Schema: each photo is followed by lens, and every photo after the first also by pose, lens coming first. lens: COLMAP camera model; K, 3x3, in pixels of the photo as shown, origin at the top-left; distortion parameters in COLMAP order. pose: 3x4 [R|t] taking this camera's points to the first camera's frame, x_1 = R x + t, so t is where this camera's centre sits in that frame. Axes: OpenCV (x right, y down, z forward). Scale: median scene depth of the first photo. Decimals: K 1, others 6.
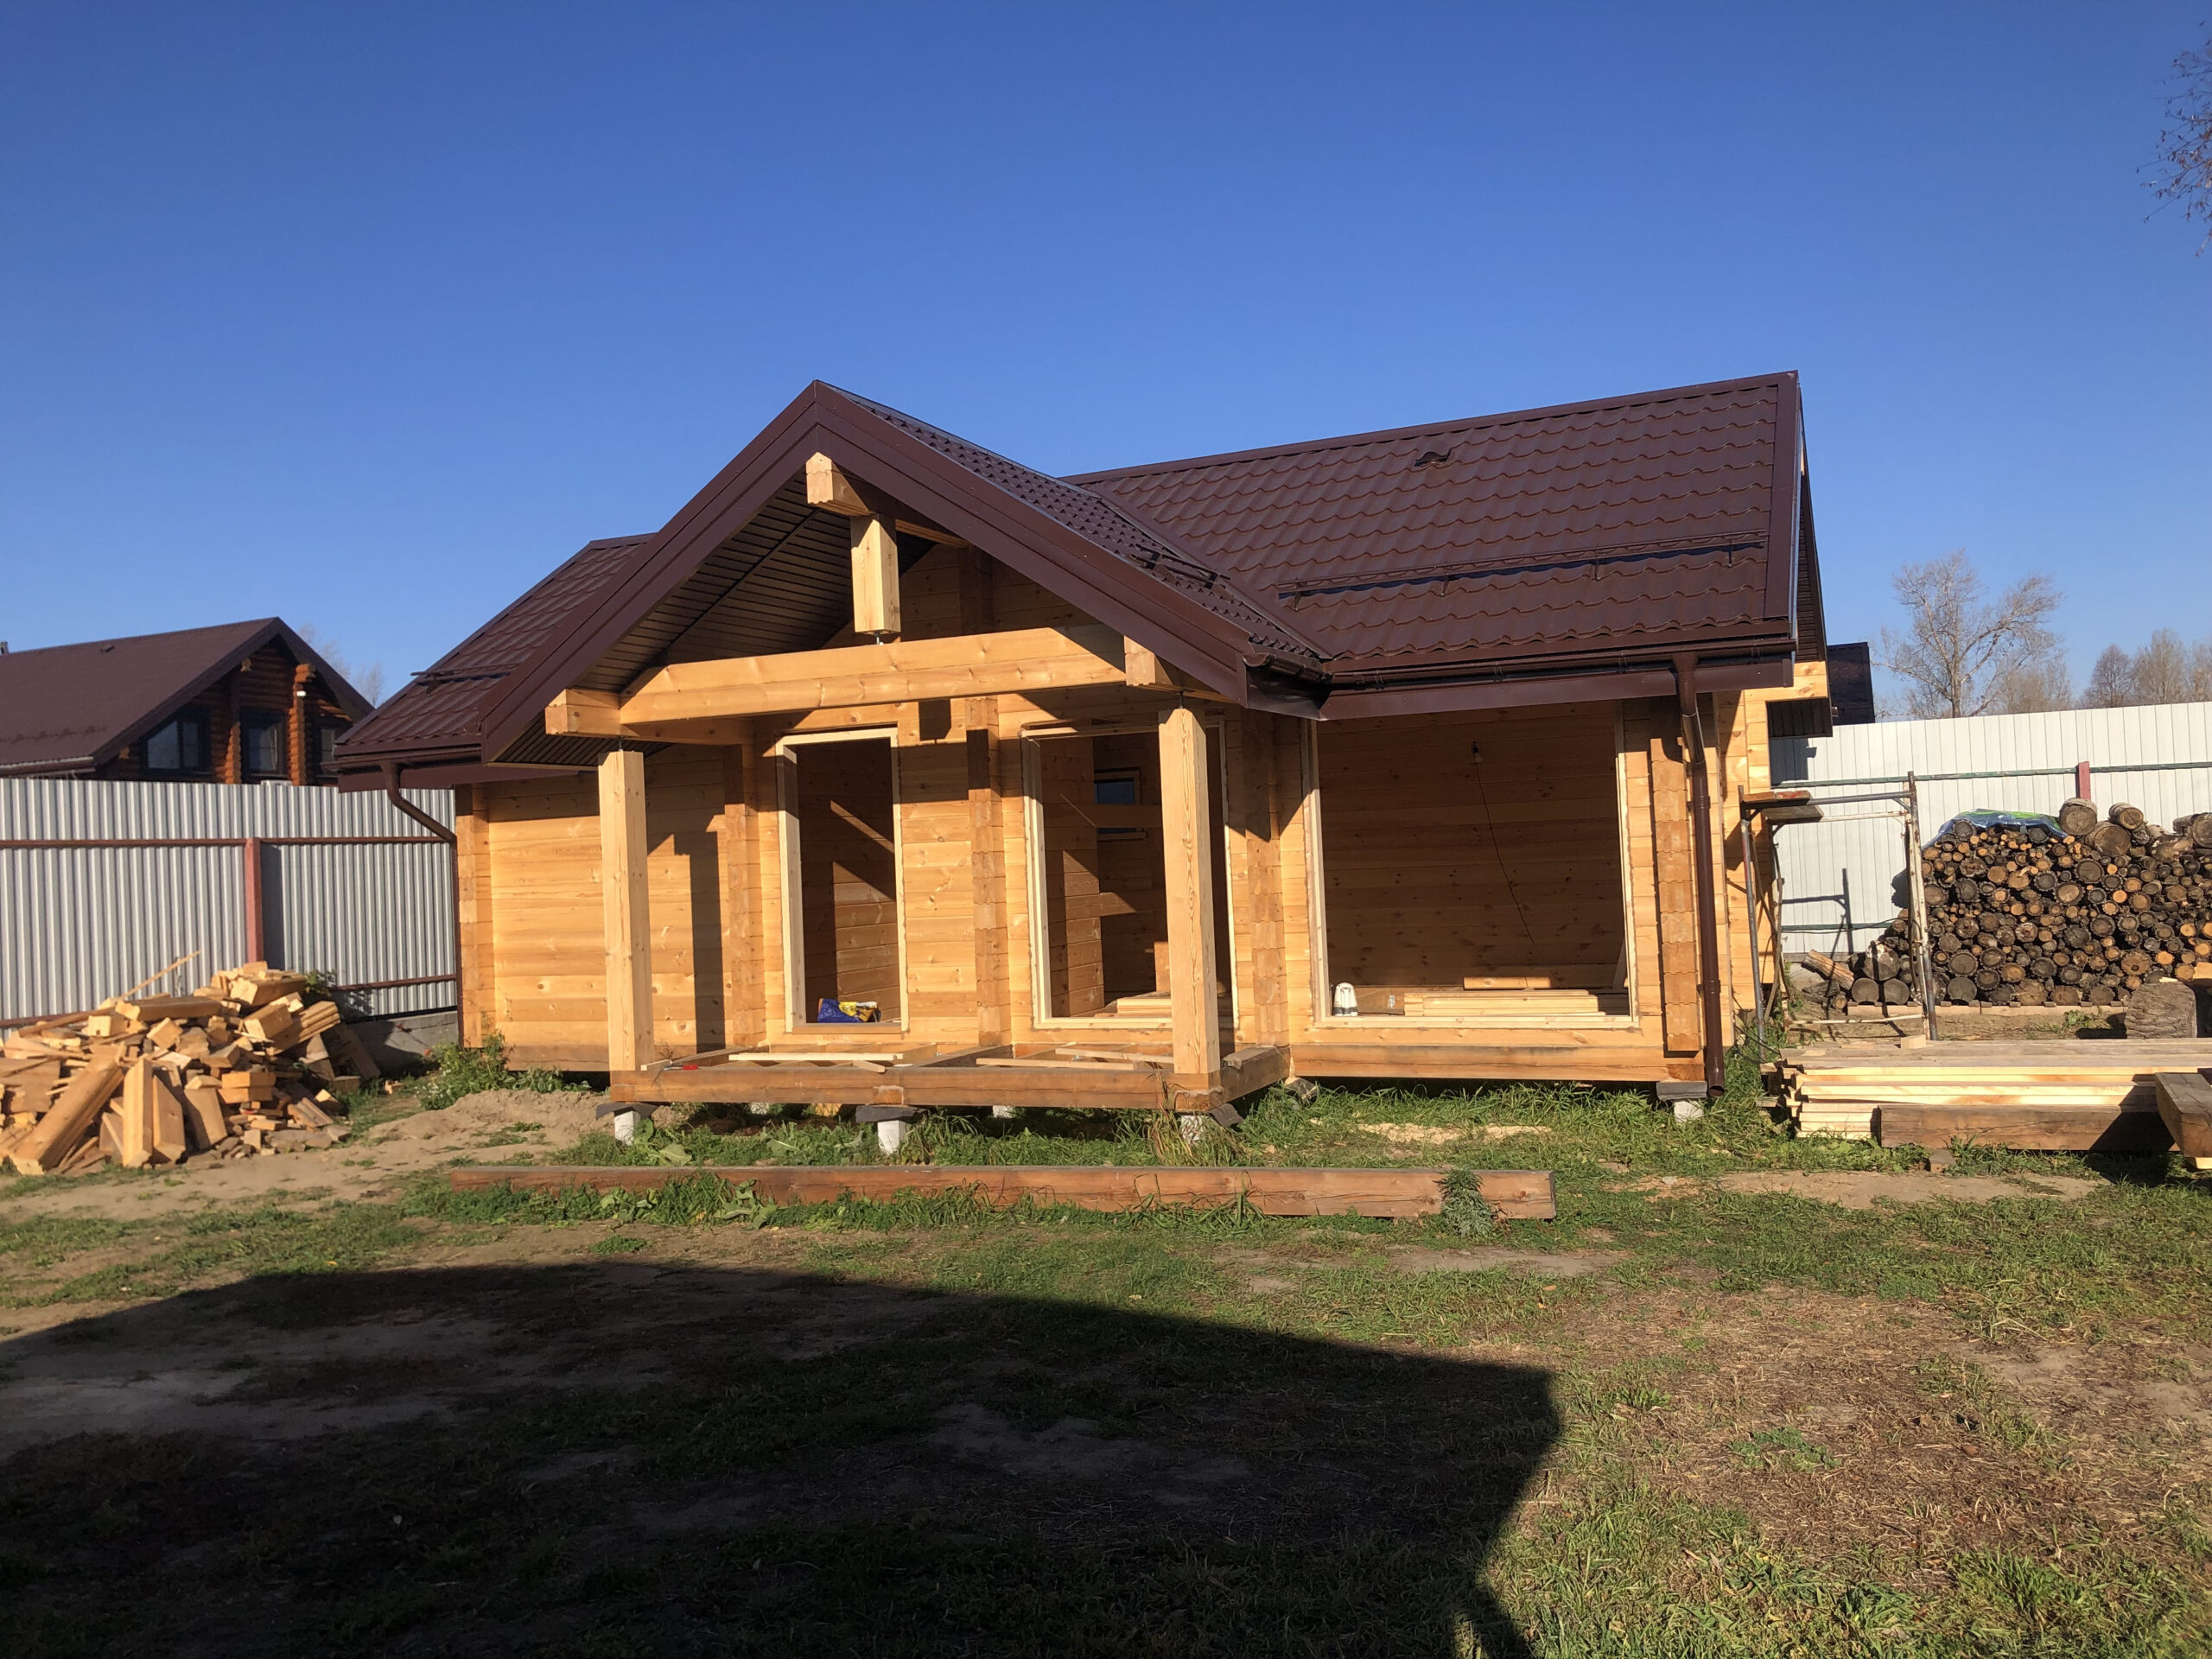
lens RADIAL K [[1787.9, 0, 1116.9], [0, 1787.9, 833.9], [0, 0, 1]] dist [0.030538, -0.018072]
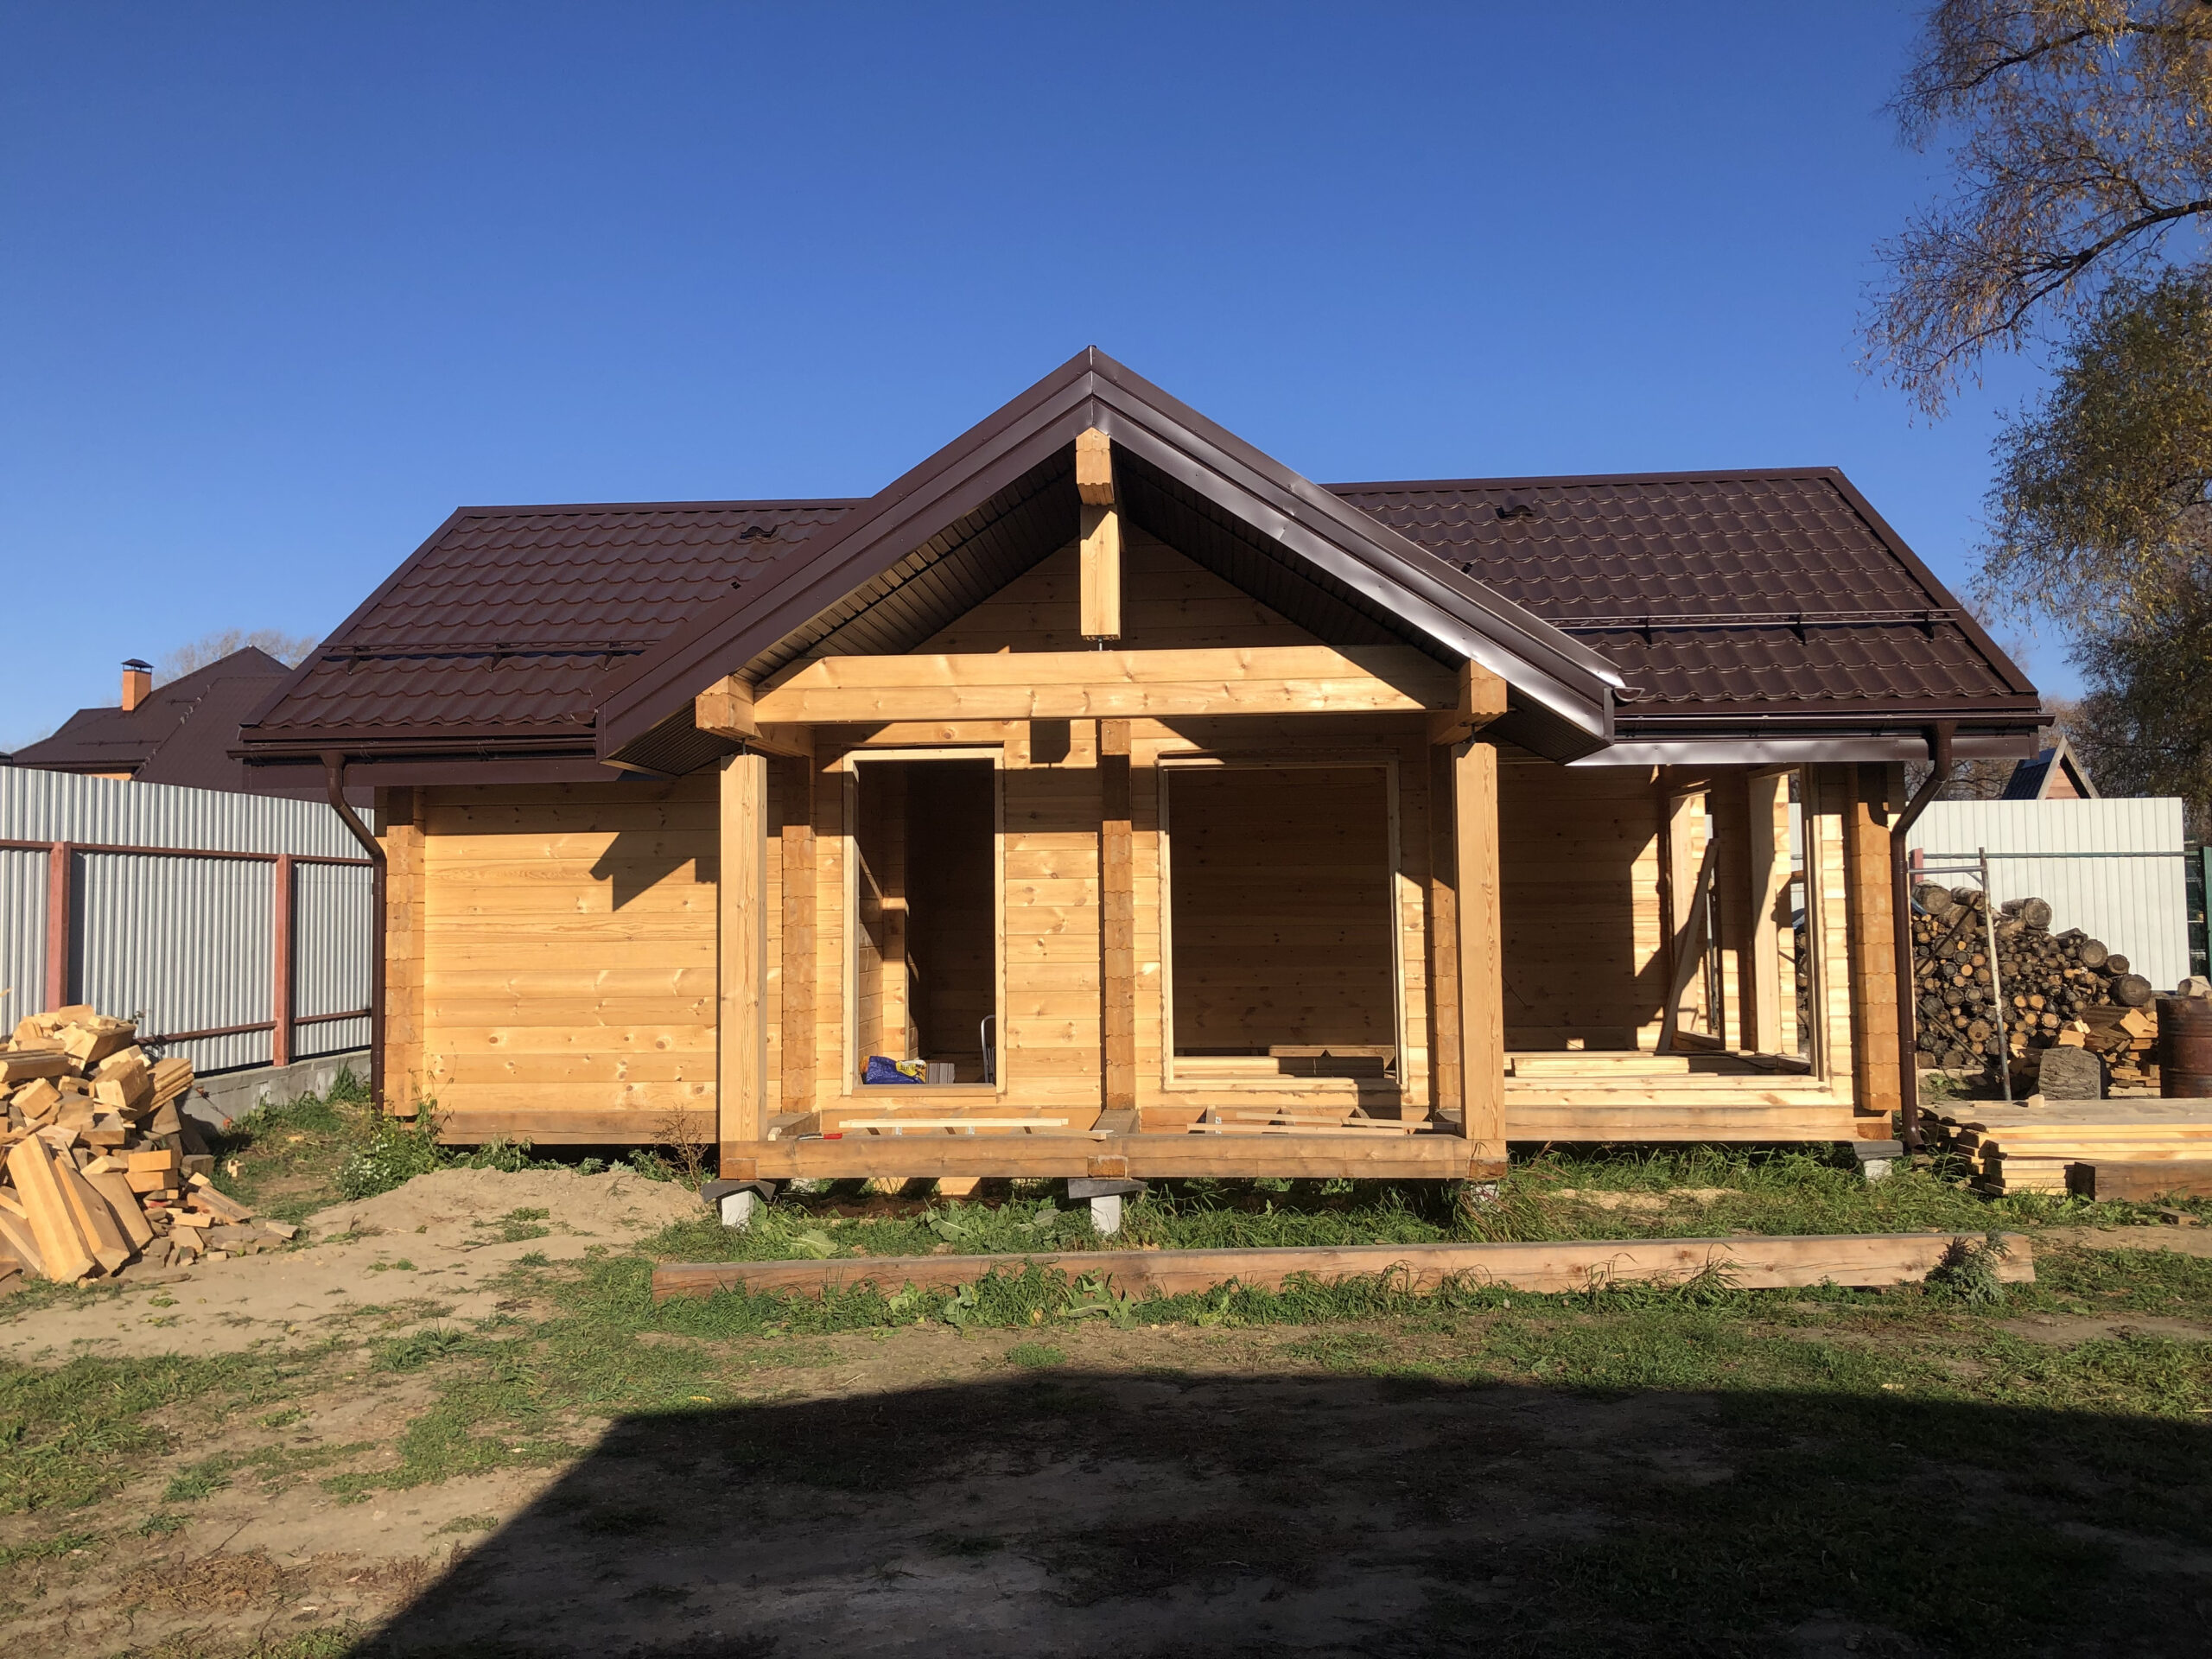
lens RADIAL K [[1787.9, 0, 1065.1], [0, 1787.9, 795.8], [0, 0, 1]] dist [0.030538, -0.018072]
pose [[0.939961, 0.054062, 0.336971, -0.405242], [-0.034047, 0.997302, -0.065032, 0.021558], [-0.339578, 0.049654, 0.939266, 0.163402]]
